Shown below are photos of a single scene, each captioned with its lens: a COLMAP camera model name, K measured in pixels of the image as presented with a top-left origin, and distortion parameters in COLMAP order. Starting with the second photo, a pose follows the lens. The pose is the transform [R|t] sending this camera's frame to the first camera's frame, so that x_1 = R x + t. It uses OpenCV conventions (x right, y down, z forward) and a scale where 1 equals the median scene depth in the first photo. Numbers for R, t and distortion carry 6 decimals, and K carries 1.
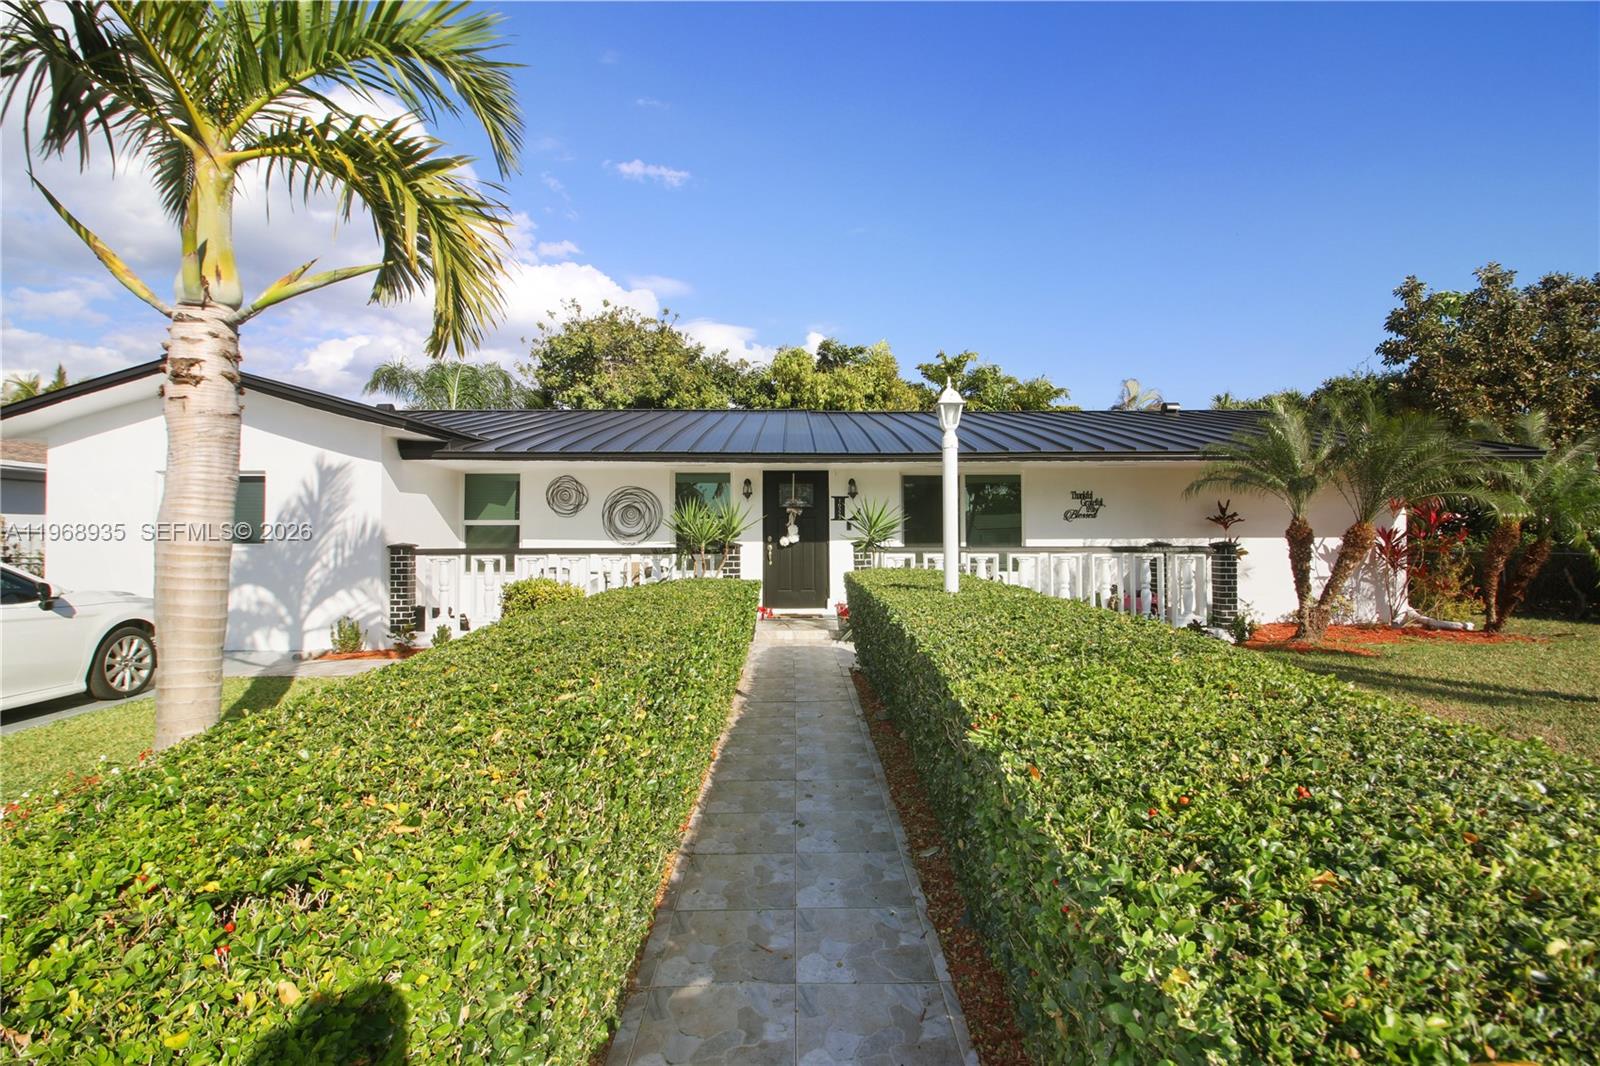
lens RADIAL K [[734.8, 0, 799.9], [0, 734.8, 528.0], [0, 0, 1]] dist [0.000015, -0.009743]
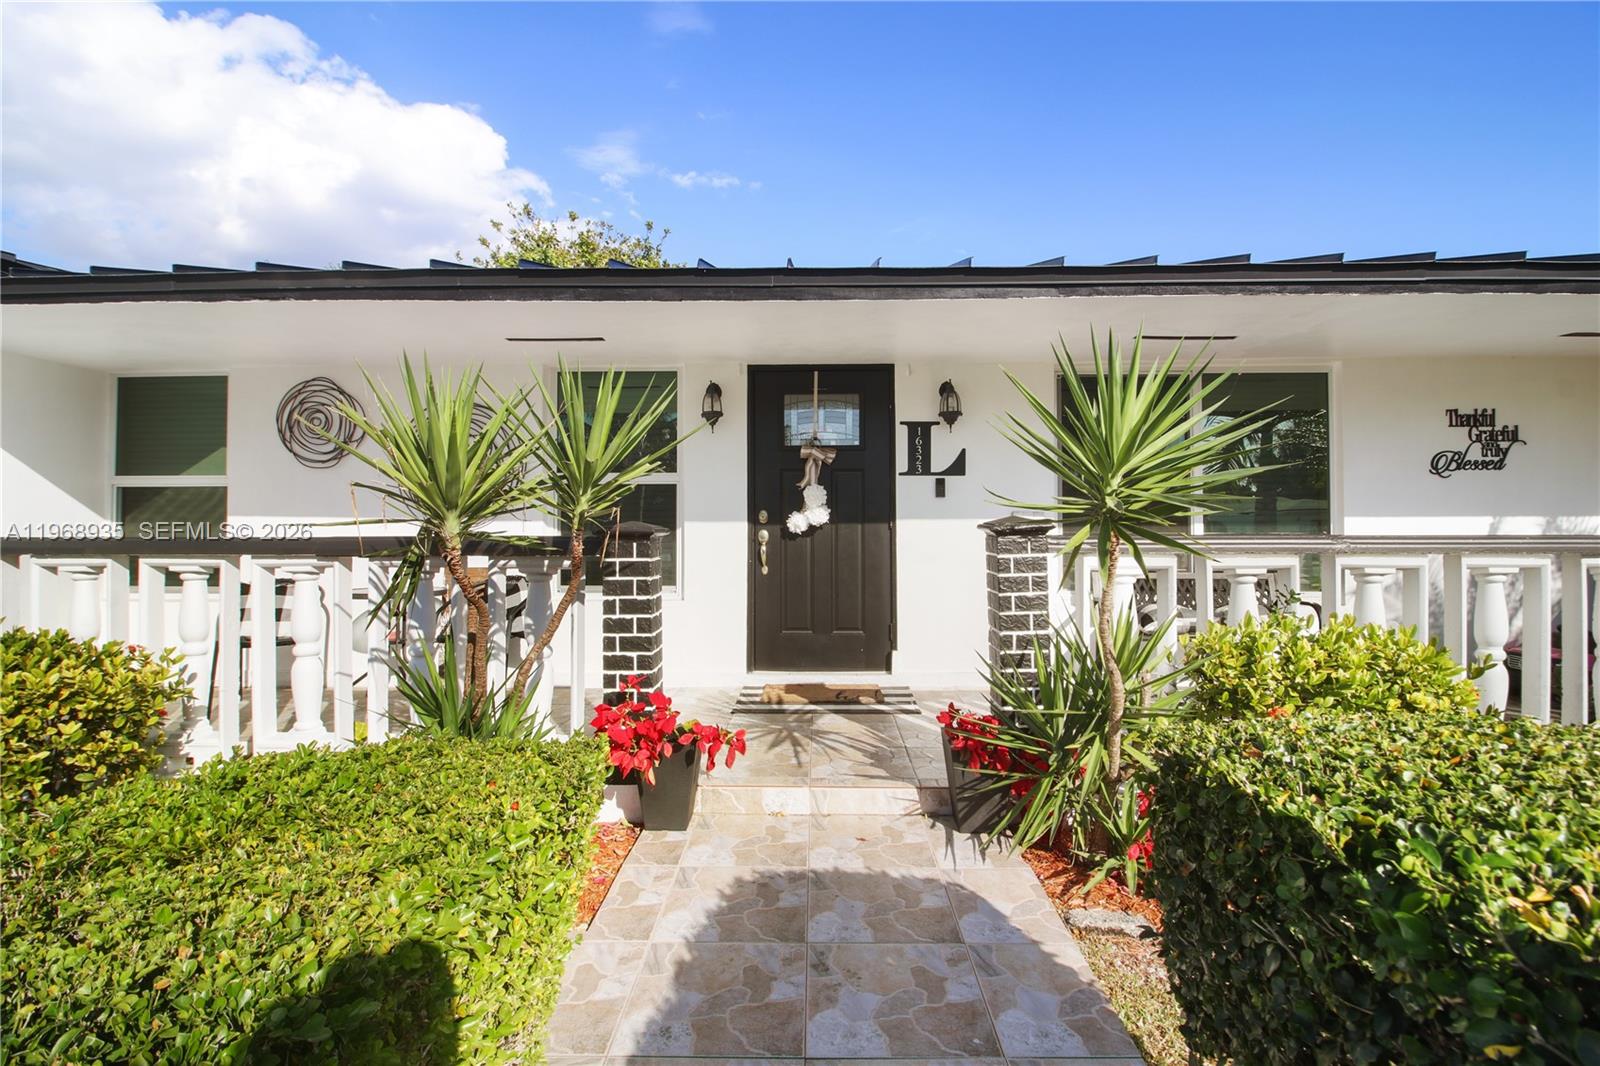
lens RADIAL K [[710.2, 0, 801.0], [0, 710.2, 533.8], [0, 0, 1]] dist [-0.000065, -0.012571]
pose [[0.999413, 0.001764, -0.034214, -0.002872], [-0.000818, 0.999618, 0.027643, 0.013332], [0.034250, -0.027599, 0.999032, 0.566840]]
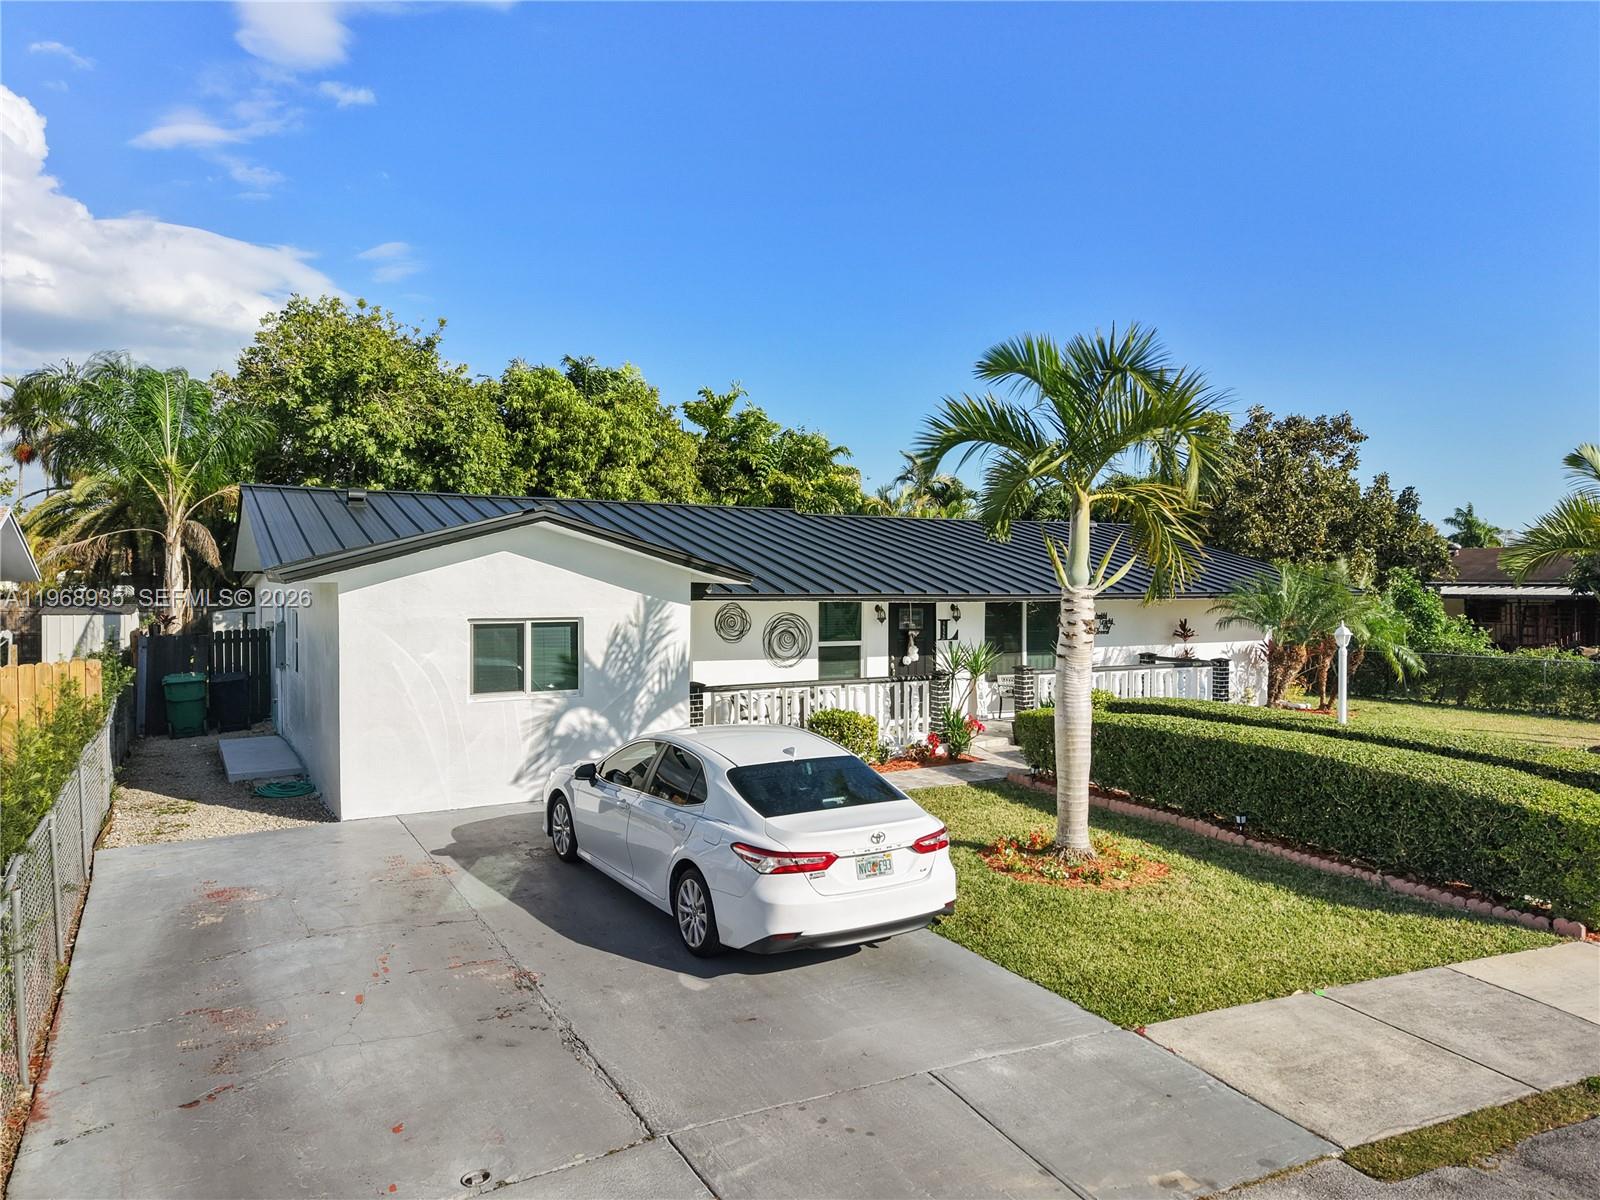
lens RADIAL K [[1060.9, 0, 794.4], [0, 1060.9, 629.0], [0, 0, 1]] dist [0.037940, -0.035538]
pose [[0.875284, -0.015479, 0.483361, -0.956517], [-0.015604, 0.998063, 0.060218, -0.124723], [-0.483357, -0.060250, 0.873348, -0.336628]]
